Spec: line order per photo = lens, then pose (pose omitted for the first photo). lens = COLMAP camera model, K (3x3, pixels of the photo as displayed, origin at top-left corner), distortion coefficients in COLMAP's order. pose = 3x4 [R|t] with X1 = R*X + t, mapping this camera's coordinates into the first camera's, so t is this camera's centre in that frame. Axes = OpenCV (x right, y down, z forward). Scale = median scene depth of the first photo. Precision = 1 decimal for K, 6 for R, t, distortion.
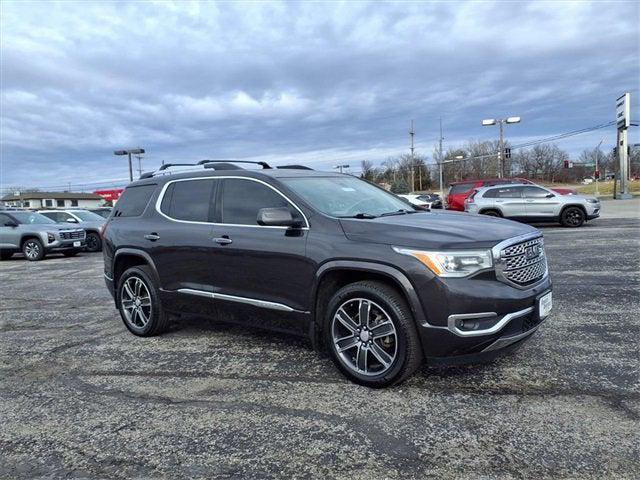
lens RADIAL K [[514.8, 0, 314.6], [0, 514.8, 234.3], [0, 0, 1]] dist [0.032295, -0.046326]
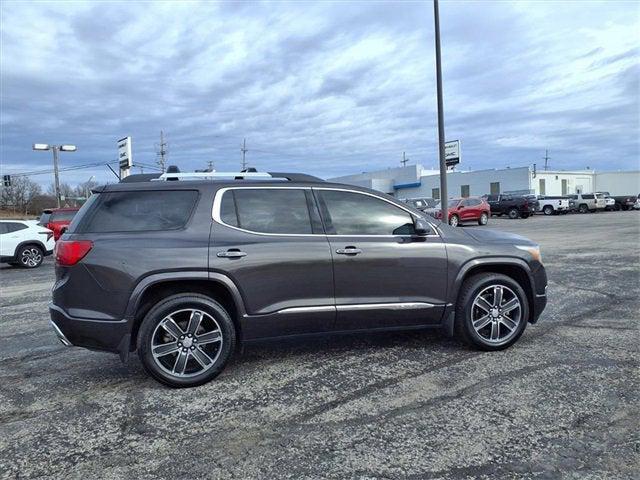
lens RADIAL K [[514.8, 0, 322.7], [0, 514.8, 244.2], [0, 0, 1]] dist [0.032295, -0.046326]
pose [[0.564317, -0.013772, 0.825443, -1.022539], [0.051539, 0.998498, -0.018575, 0.014569], [-0.823948, 0.053025, 0.564179, 0.478688]]
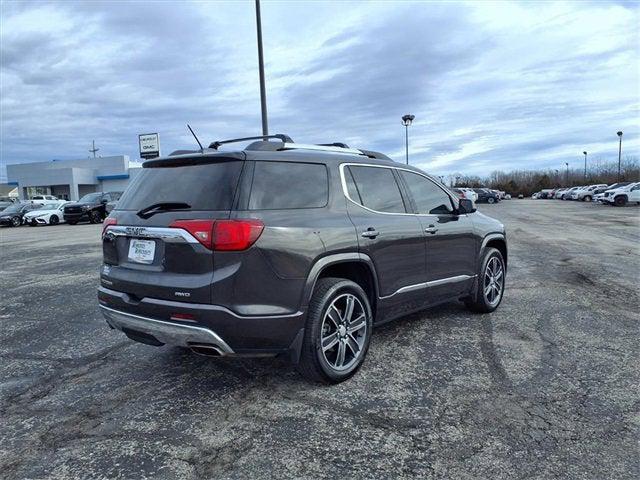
lens RADIAL K [[514.8, 0, 323.6], [0, 514.8, 233.3], [0, 0, 1]] dist [0.032295, -0.046326]
pose [[0.004482, -0.010997, 0.999929, -1.227095], [0.081031, 0.996655, 0.010598, -0.008826], [-0.996702, 0.080978, 0.005358, 1.208393]]
